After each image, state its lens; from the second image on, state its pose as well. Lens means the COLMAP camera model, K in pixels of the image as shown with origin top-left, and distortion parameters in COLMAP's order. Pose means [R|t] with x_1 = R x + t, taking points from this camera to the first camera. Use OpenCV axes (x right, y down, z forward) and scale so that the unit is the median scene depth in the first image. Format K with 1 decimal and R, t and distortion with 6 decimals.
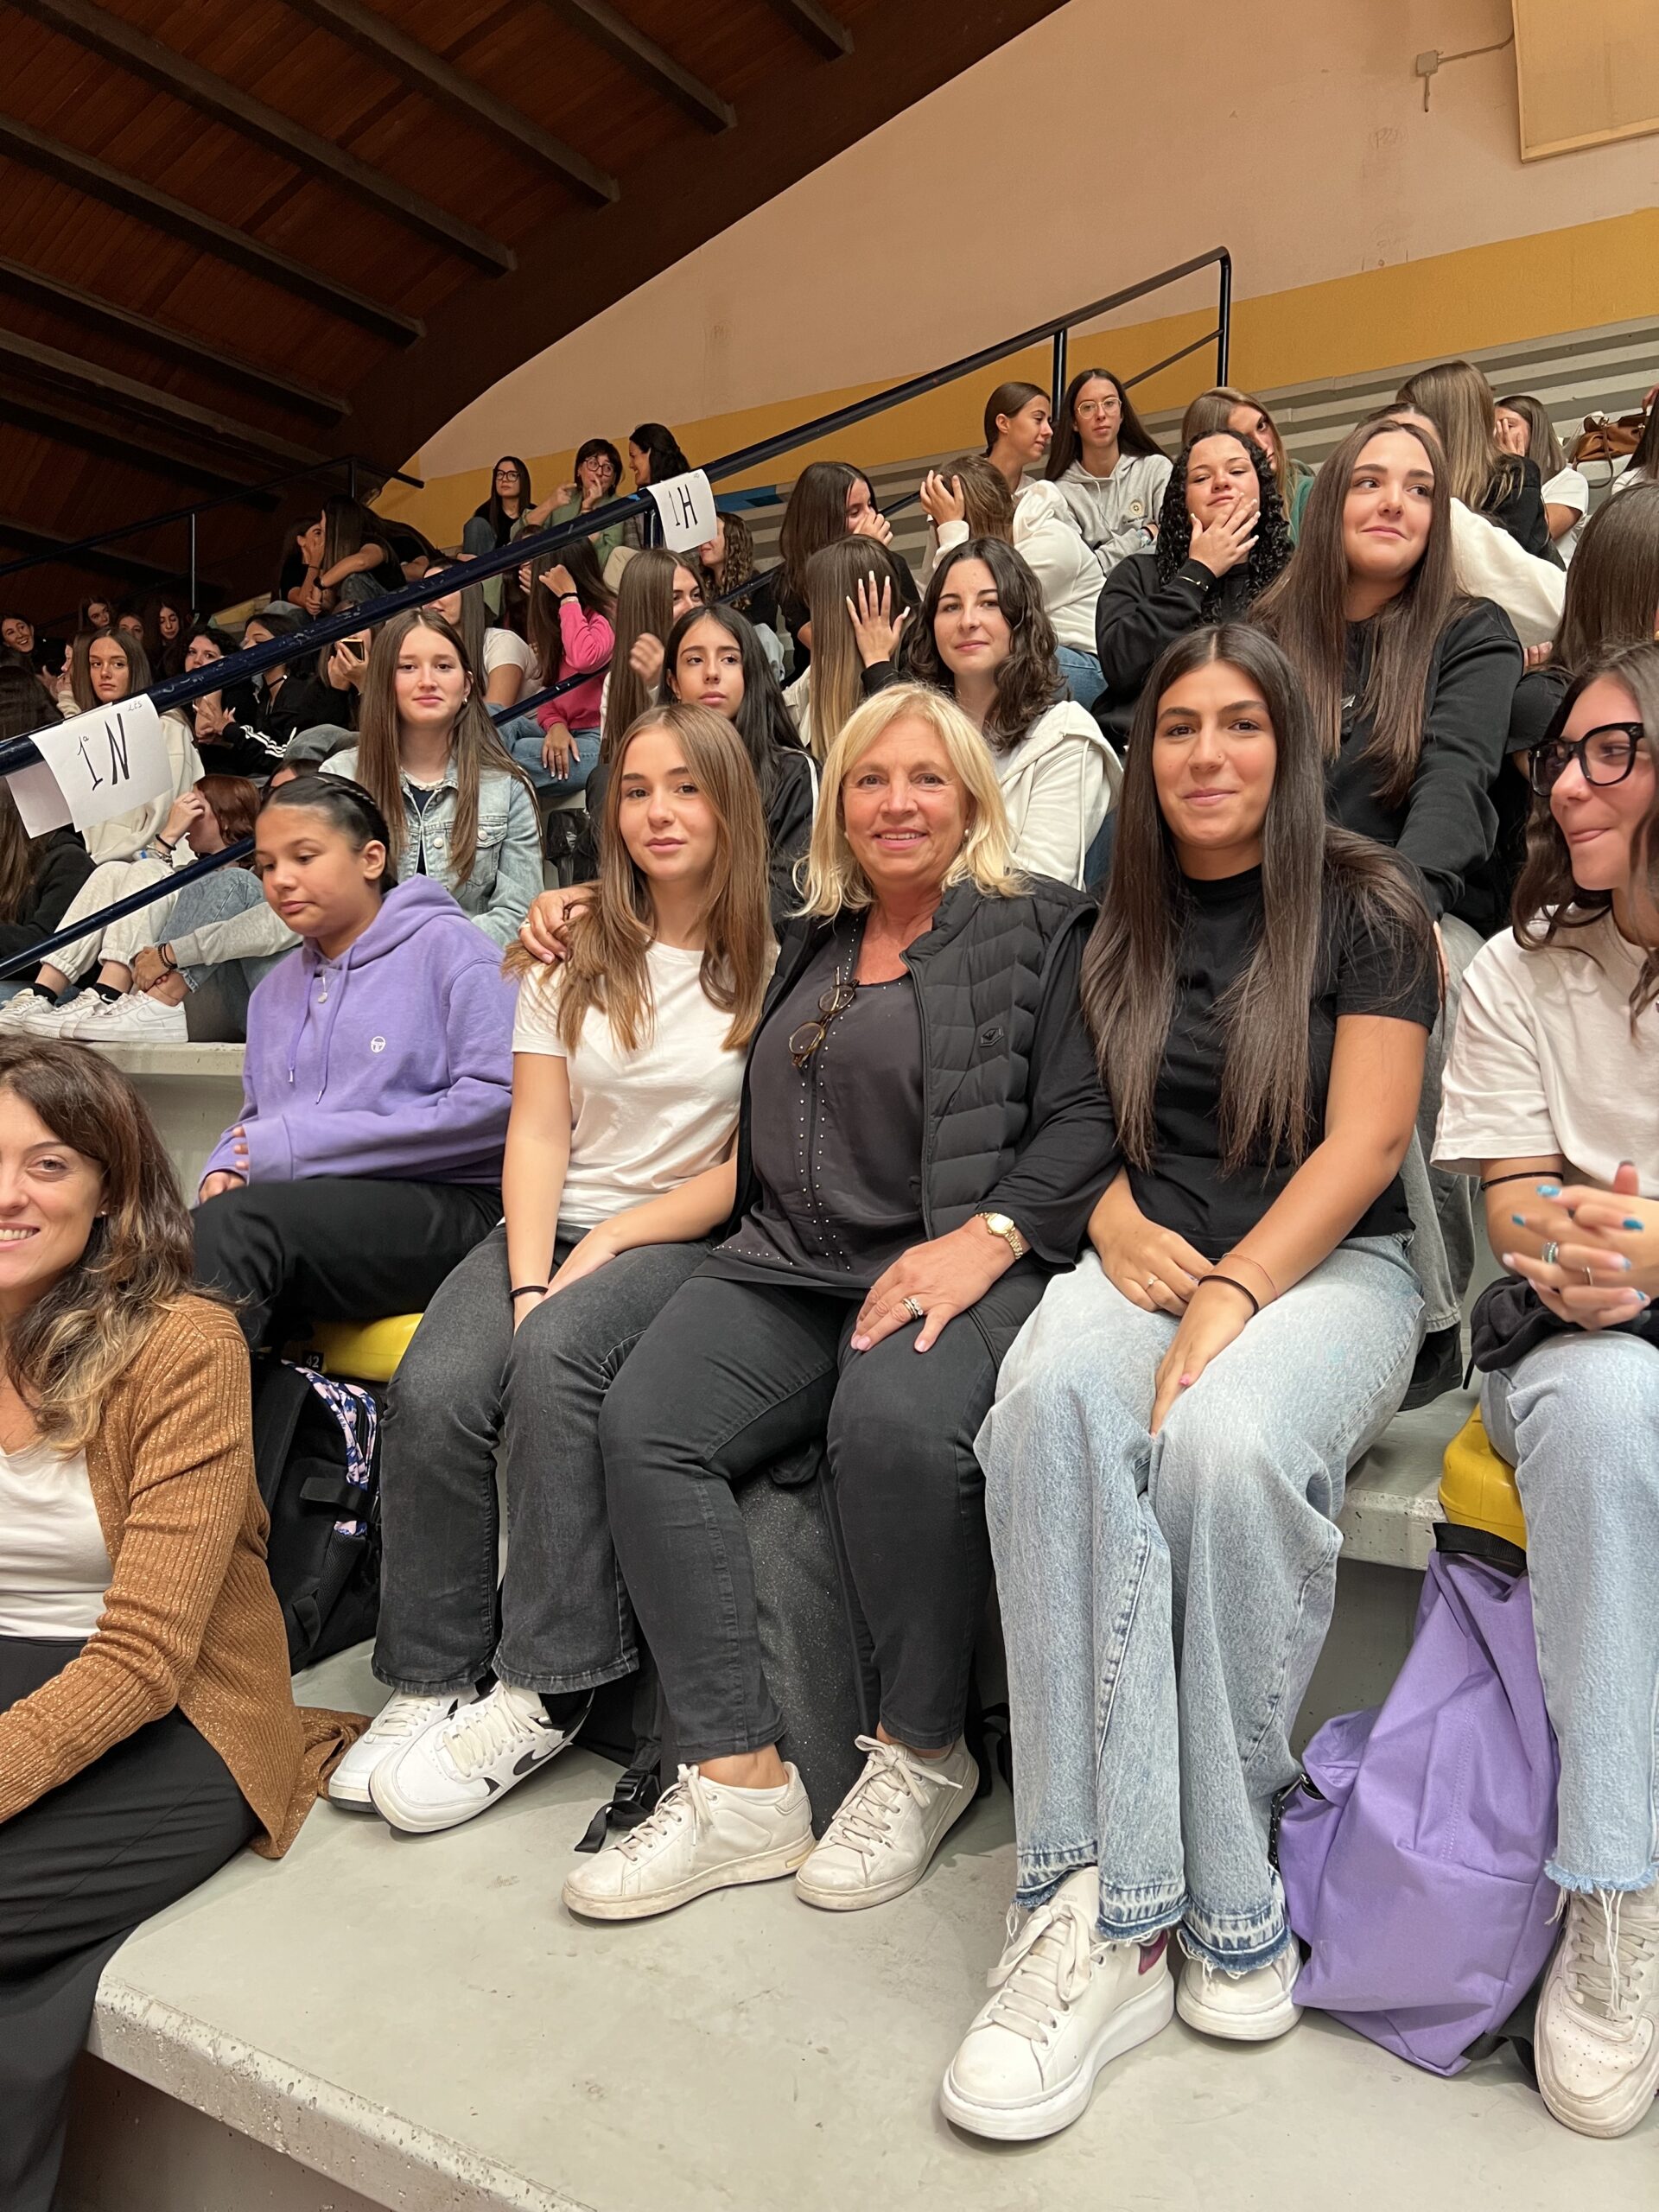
lens RADIAL K [[1688.5, 0, 831.1], [0, 1688.5, 1116.0], [0, 0, 1]] dist [0.012229, -0.000288]
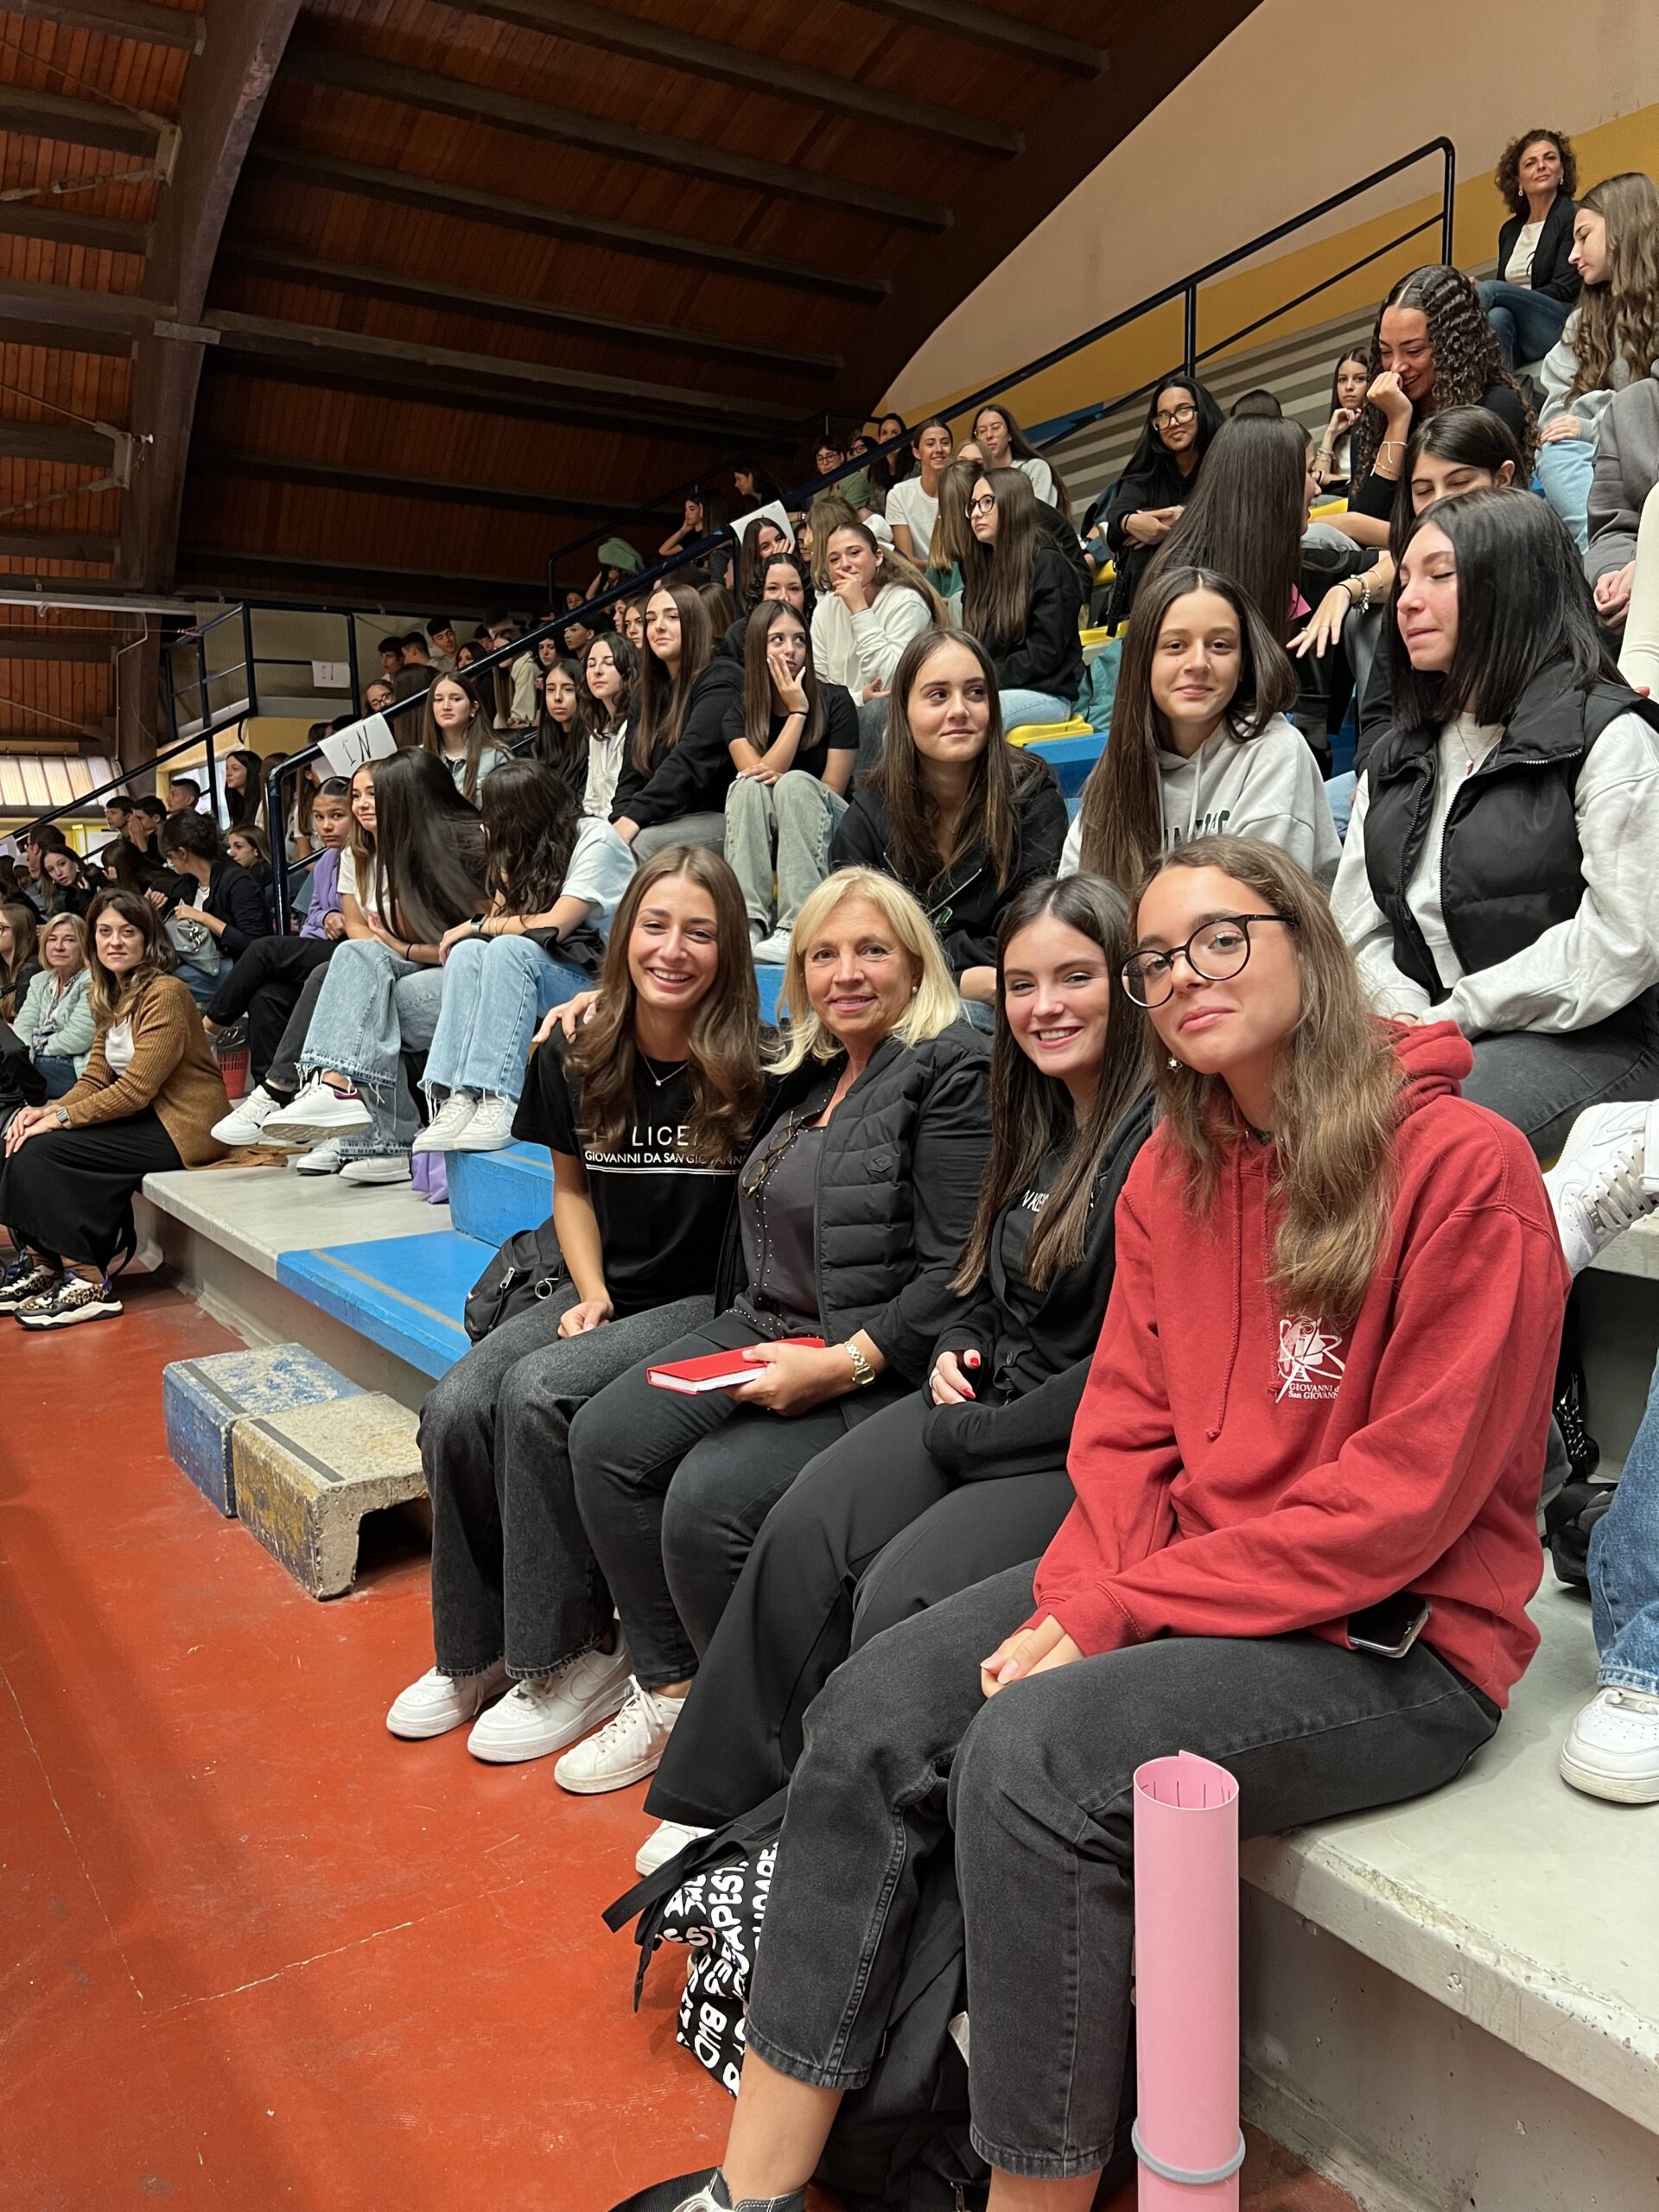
lens RADIAL K [[1688.5, 0, 831.9], [0, 1688.5, 1101.6], [0, 0, 1]] dist [0.012229, -0.000288]
pose [[0.909408, 0.013954, -0.415672, 0.282646], [0.020902, 0.996641, 0.079186, 0.016539], [0.415380, -0.080701, 0.906061, -0.184305]]
